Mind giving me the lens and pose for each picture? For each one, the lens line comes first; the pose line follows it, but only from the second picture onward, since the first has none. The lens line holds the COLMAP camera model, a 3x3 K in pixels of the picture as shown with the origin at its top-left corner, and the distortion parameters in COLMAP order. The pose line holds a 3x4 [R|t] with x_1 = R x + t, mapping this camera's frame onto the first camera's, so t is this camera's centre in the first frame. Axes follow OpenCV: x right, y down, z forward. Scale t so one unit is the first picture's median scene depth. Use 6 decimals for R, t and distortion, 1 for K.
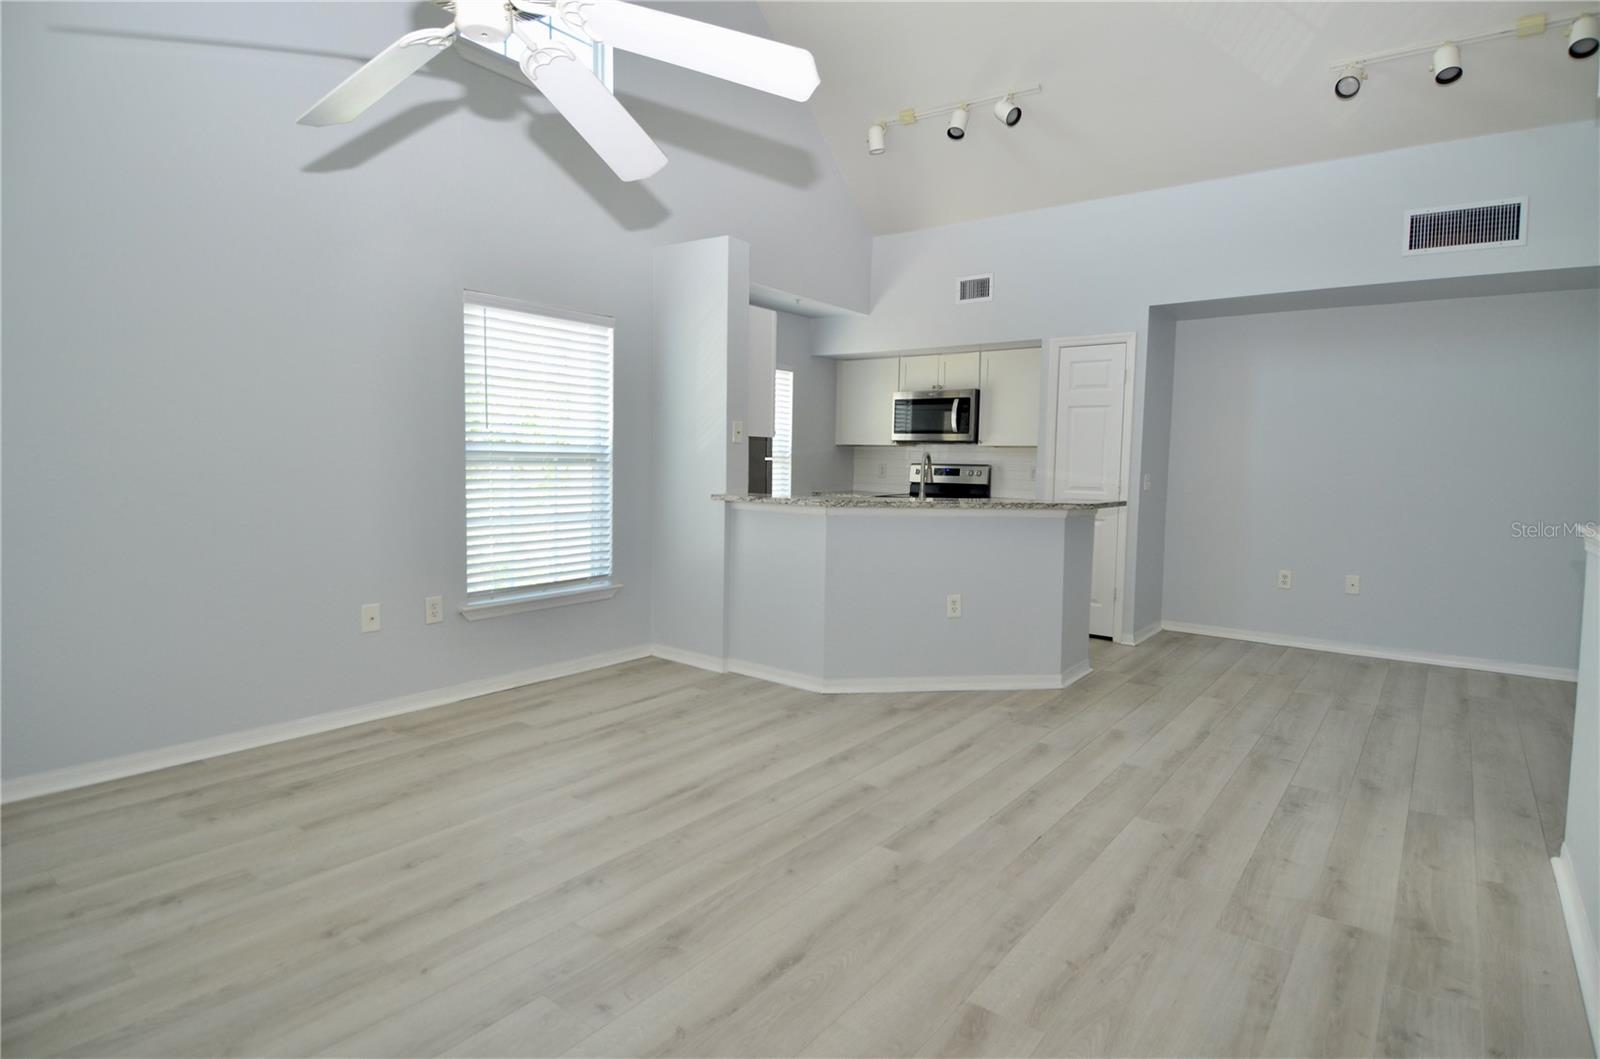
lens RADIAL K [[827.2, 0, 825.0], [0, 827.2, 514.9], [0, 0, 1]] dist [0.050863, -0.057982]
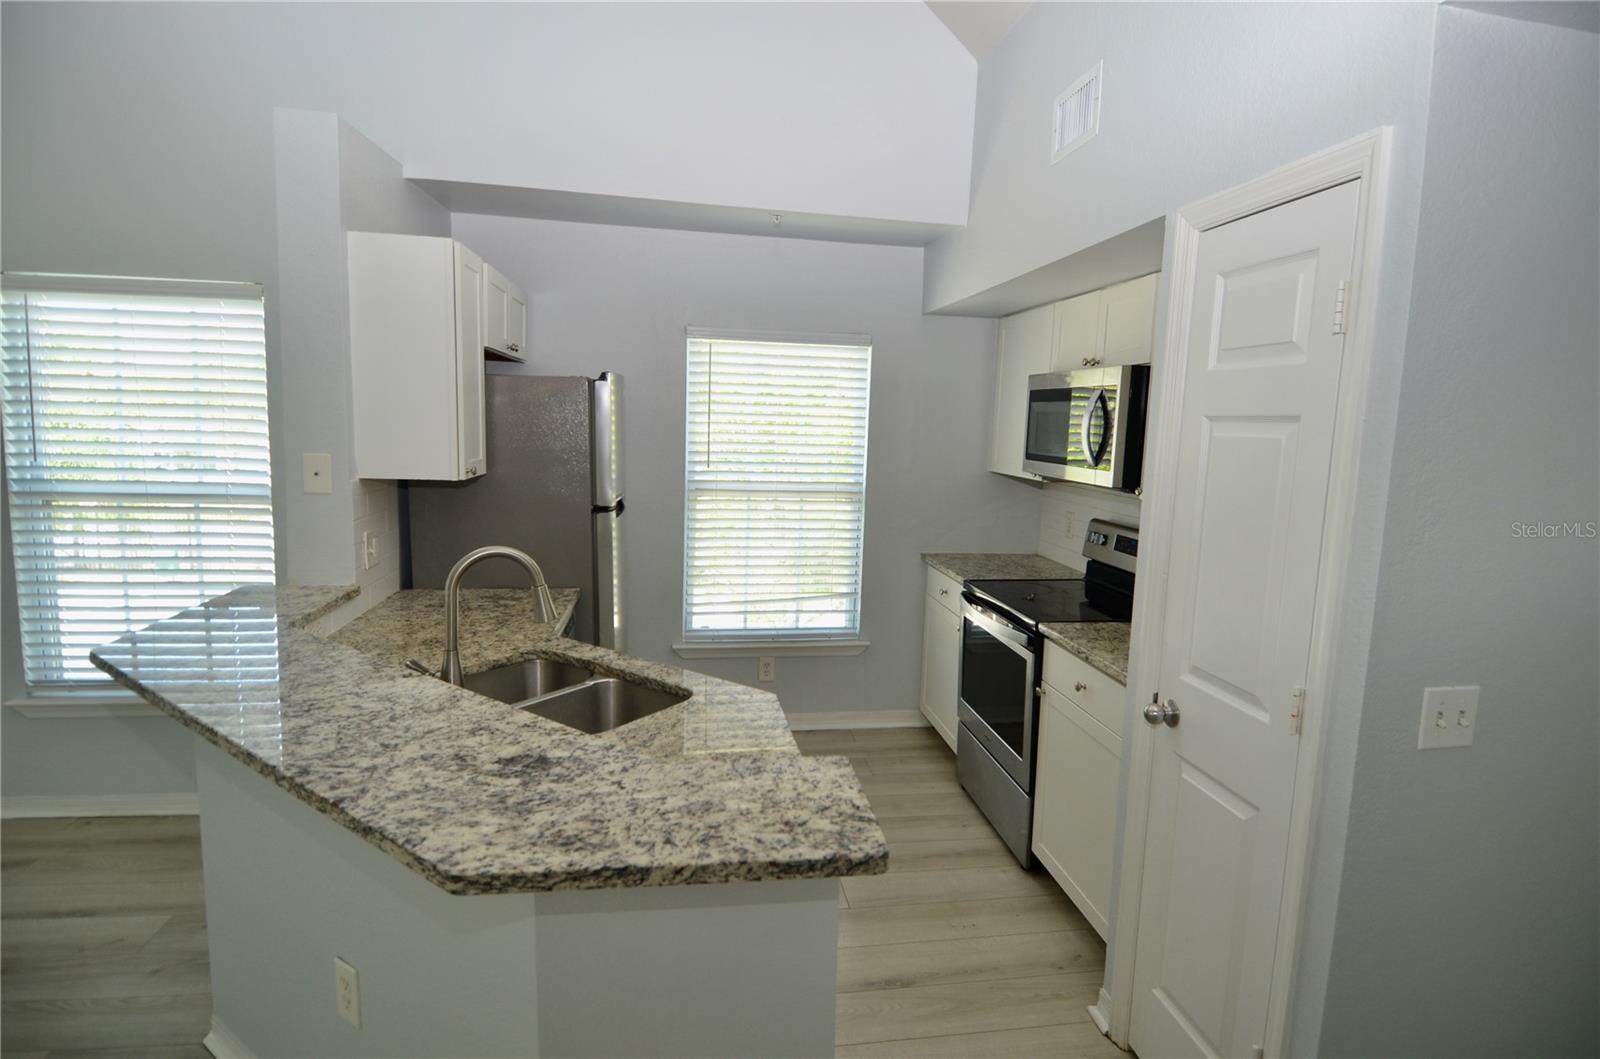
lens RADIAL K [[827.2, 0, 825.0], [0, 827.2, 514.9], [0, 0, 1]] dist [0.050863, -0.057982]
pose [[0.727011, 0.085726, -0.681253, 0.643382], [-0.067758, 0.996290, 0.053061, -0.157593], [0.683275, 0.007585, 0.730122, 1.047529]]
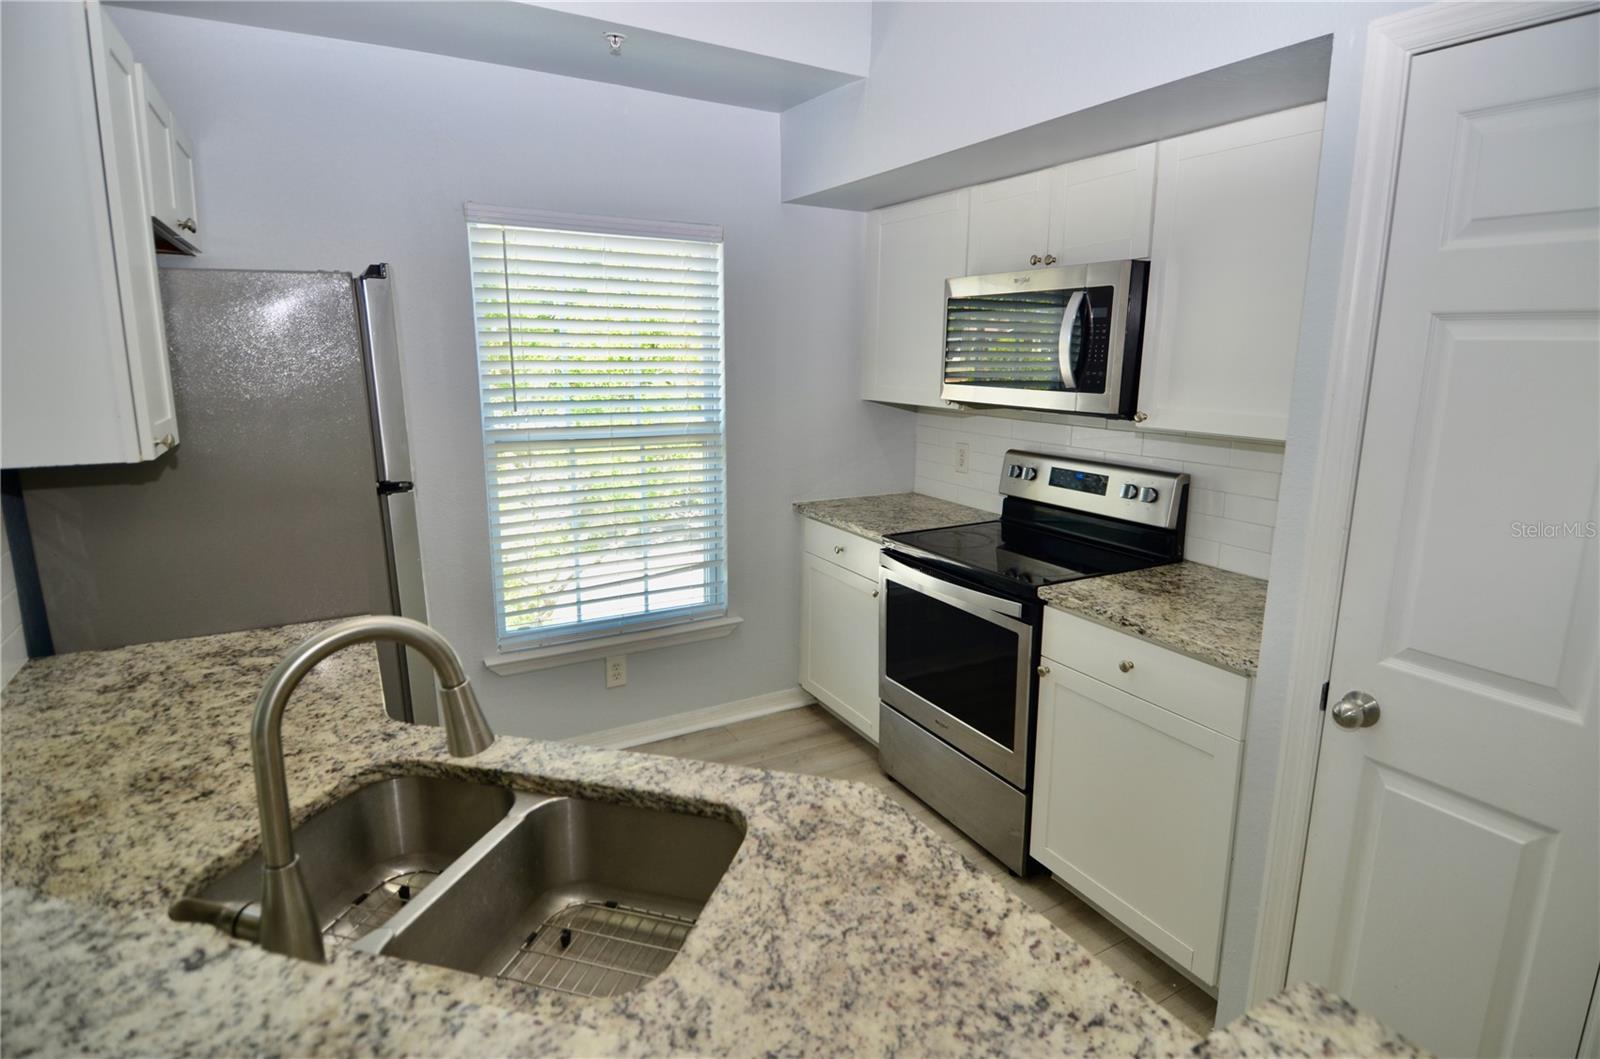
lens RADIAL K [[826.9, 0, 822.0], [0, 826.9, 515.8], [0, 0, 1]] dist [0.047989, -0.055566]
pose [[0.921235, 0.066456, -0.383289, 0.360242], [-0.019687, 0.992002, 0.124679, -0.157527], [0.388509, -0.107313, 0.915175, 1.122604]]
